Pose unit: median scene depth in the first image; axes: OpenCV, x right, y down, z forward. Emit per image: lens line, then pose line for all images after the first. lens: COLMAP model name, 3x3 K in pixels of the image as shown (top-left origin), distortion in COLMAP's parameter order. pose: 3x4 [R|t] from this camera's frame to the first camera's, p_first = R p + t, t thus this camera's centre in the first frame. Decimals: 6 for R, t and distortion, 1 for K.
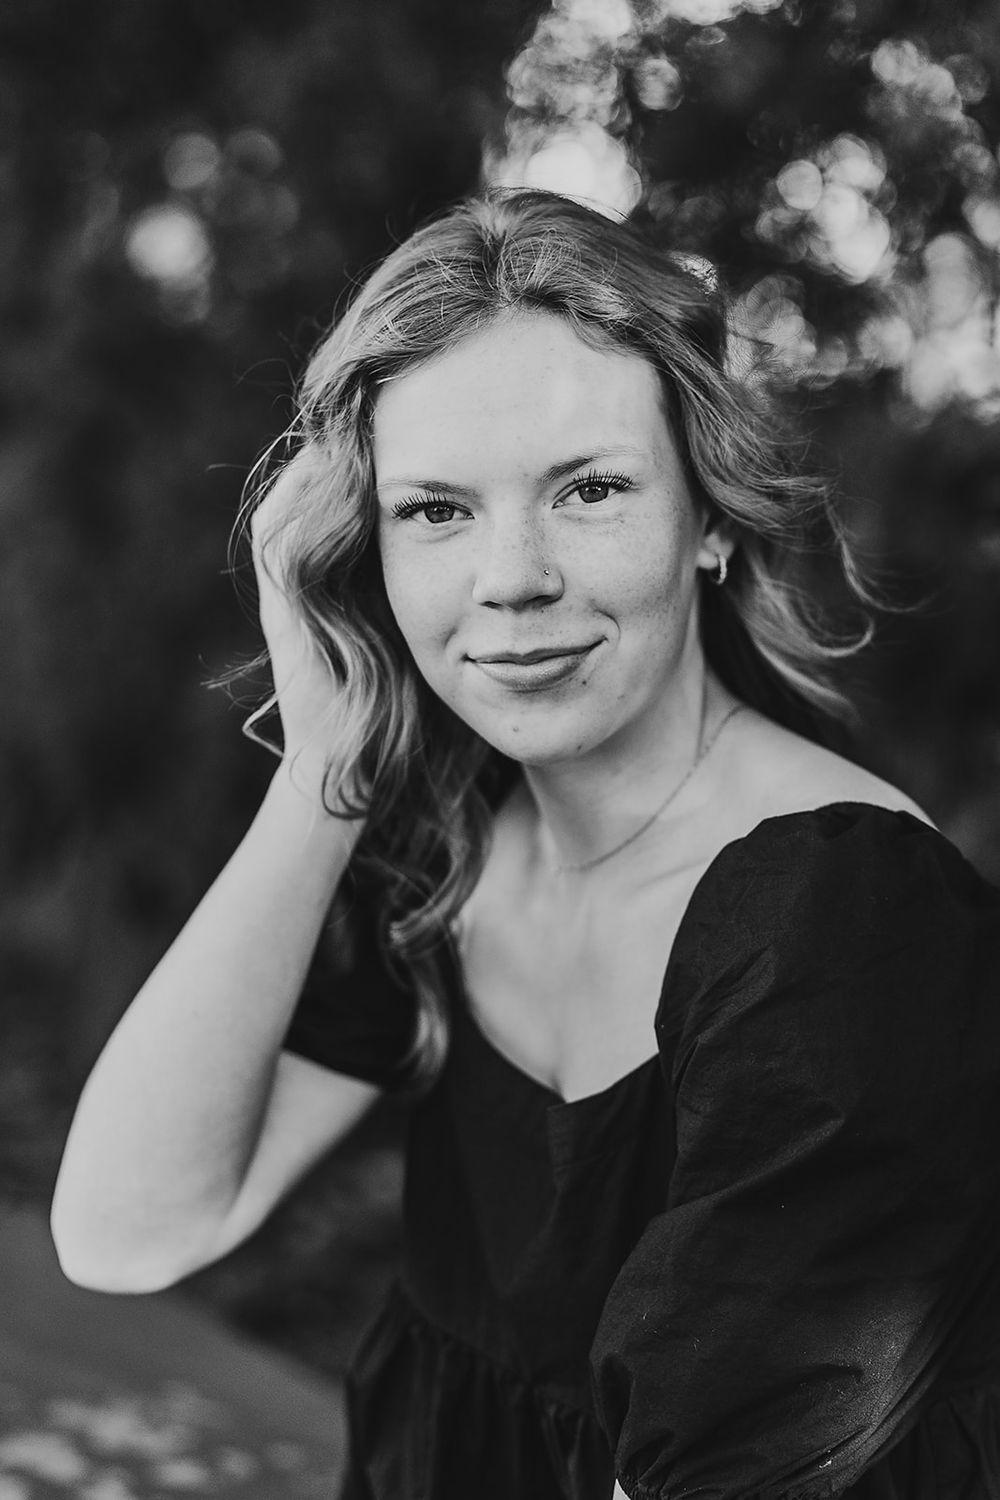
lens RADIAL K [[3575.9, 0, 500.6], [0, 3575.9, 787.6], [0, 0, 1]] dist [0.237173, -0.063127]
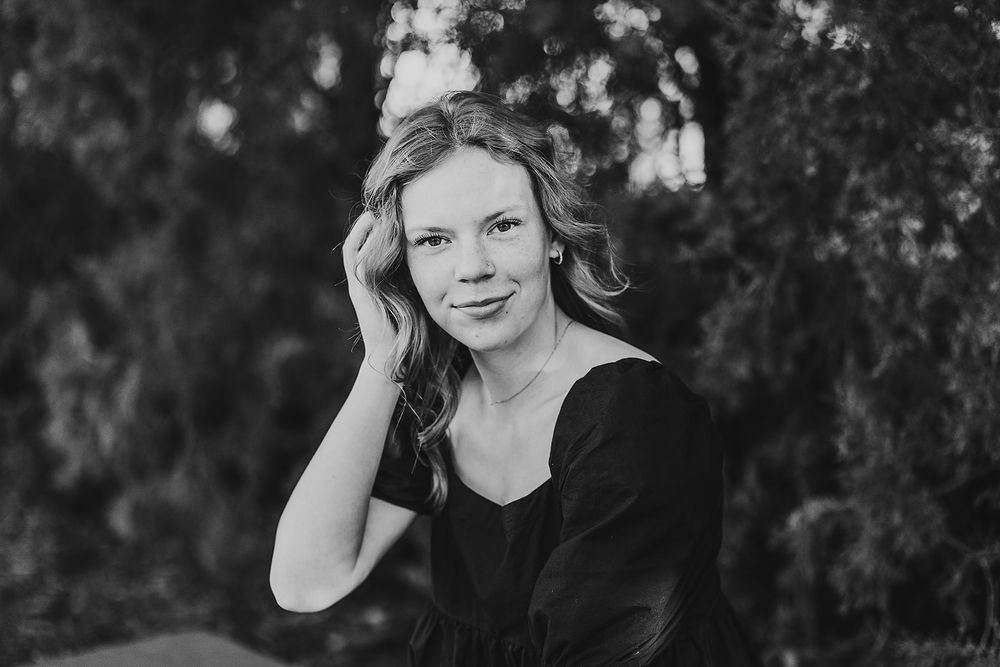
lens RADIAL K [[2477.1, 0, 500.0], [0, 2477.1, 333.5], [0, 0, 1]] dist [-0.296095, 0.121515]
pose [[0.995735, -0.065770, 0.064696, -0.078675], [0.068469, 0.996834, -0.040430, 0.044611], [-0.061832, 0.044687, 0.997086, -0.516376]]
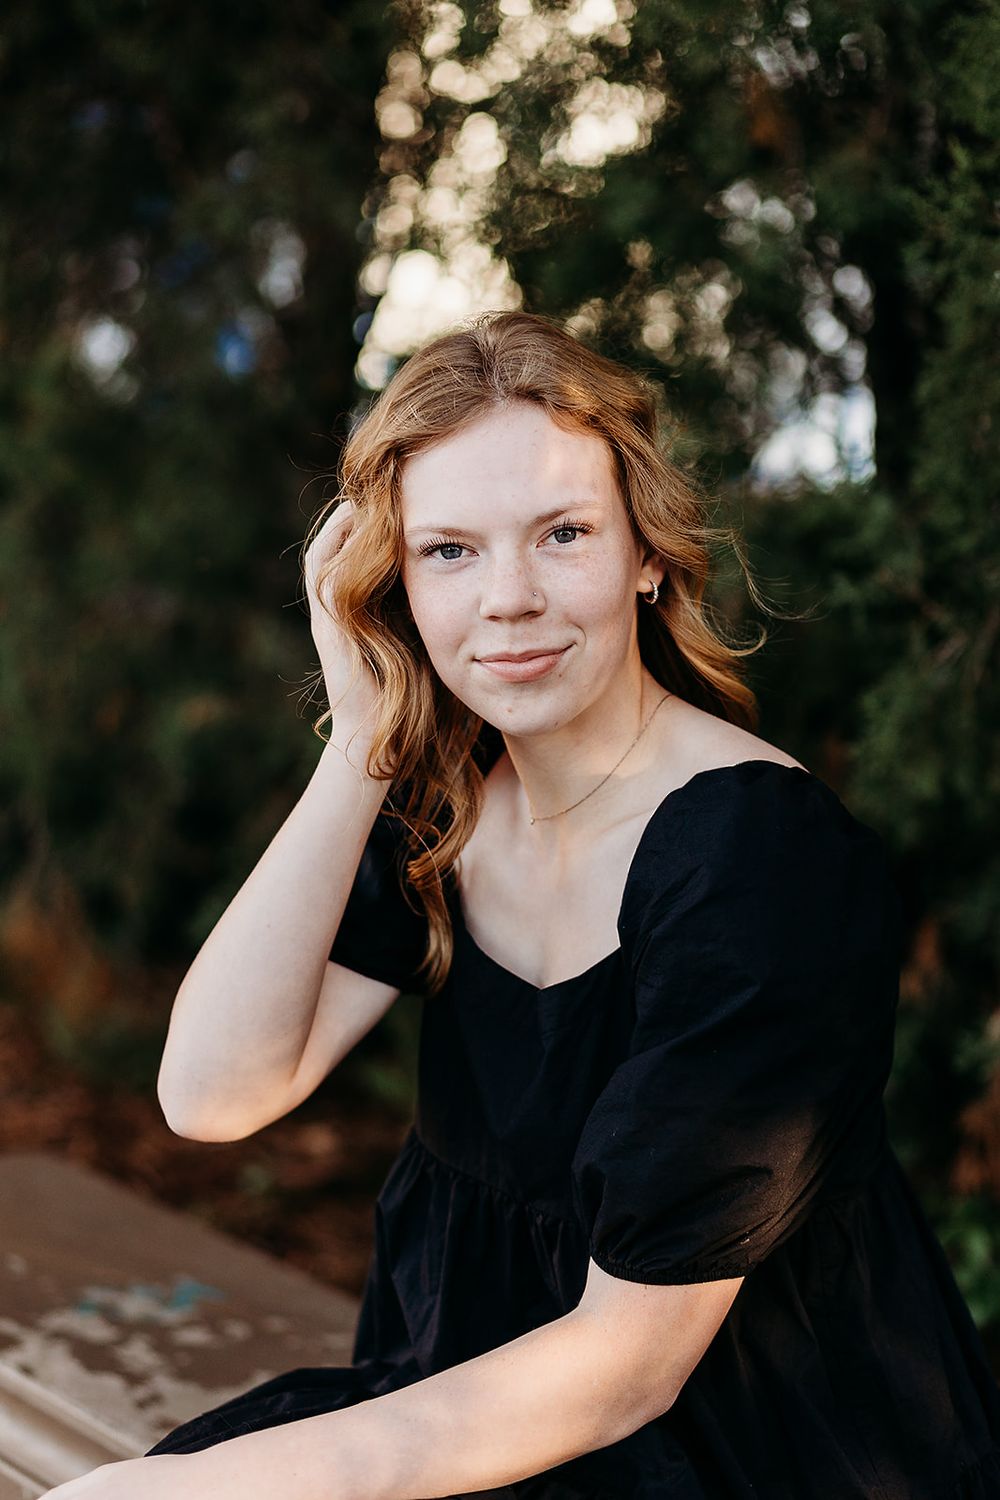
lens RADIAL K [[3752.5, 0, 501.7], [0, 3752.5, 841.5], [0, 0, 1]] dist [-0.036263, 0.606823]
pose [[0.998220, -0.014543, 0.057847, -0.081572], [0.014633, 0.999892, -0.001143, 0.034576], [-0.057824, 0.001987, 0.998325, -0.413624]]
